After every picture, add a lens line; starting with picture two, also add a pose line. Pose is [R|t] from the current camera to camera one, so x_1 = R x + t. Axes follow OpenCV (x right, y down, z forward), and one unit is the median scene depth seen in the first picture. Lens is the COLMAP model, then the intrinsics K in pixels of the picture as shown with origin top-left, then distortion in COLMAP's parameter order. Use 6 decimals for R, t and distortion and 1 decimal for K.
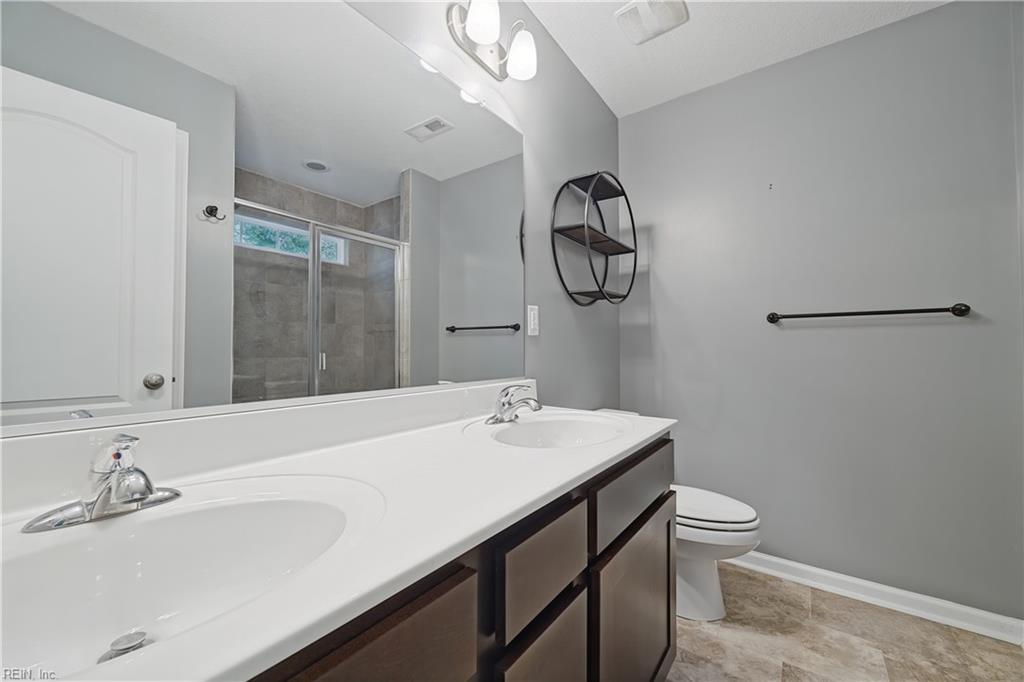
lens RADIAL K [[408.9, 0, 509.4], [0, 408.9, 342.2], [0, 0, 1]] dist [-0.002436, -0.000455]
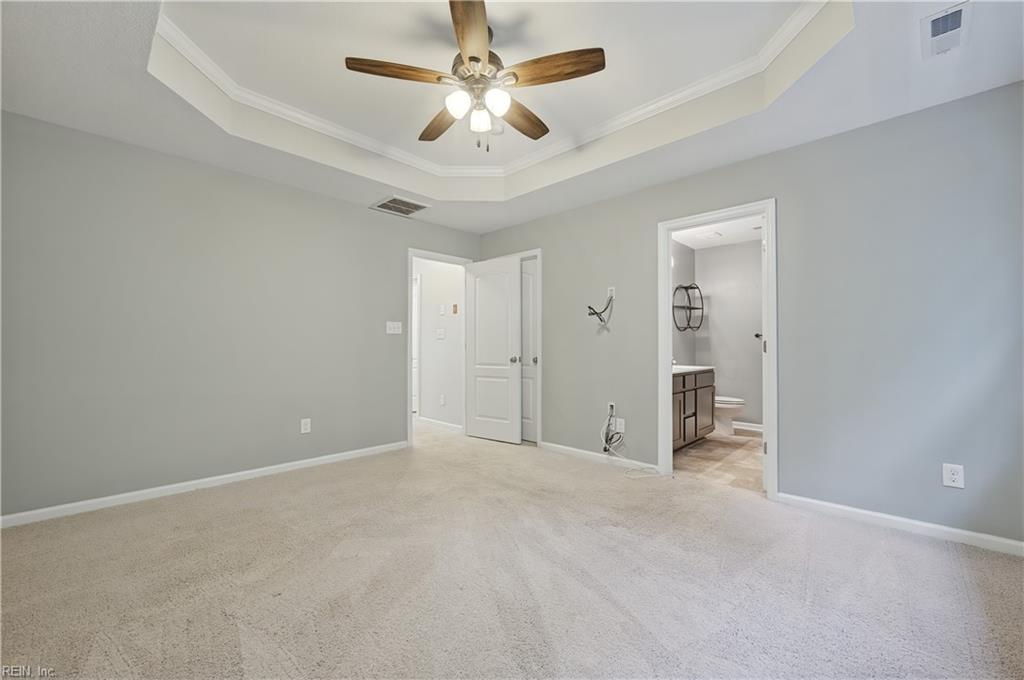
lens RADIAL K [[408.9, 0, 513.6], [0, 408.9, 343.8], [0, 0, 1]] dist [-0.002436, -0.000455]
pose [[0.992616, 0.000271, -0.121297, -0.543361], [0.001253, 0.999921, 0.012492, -0.039026], [0.121291, -0.012552, 0.992538, -1.647645]]
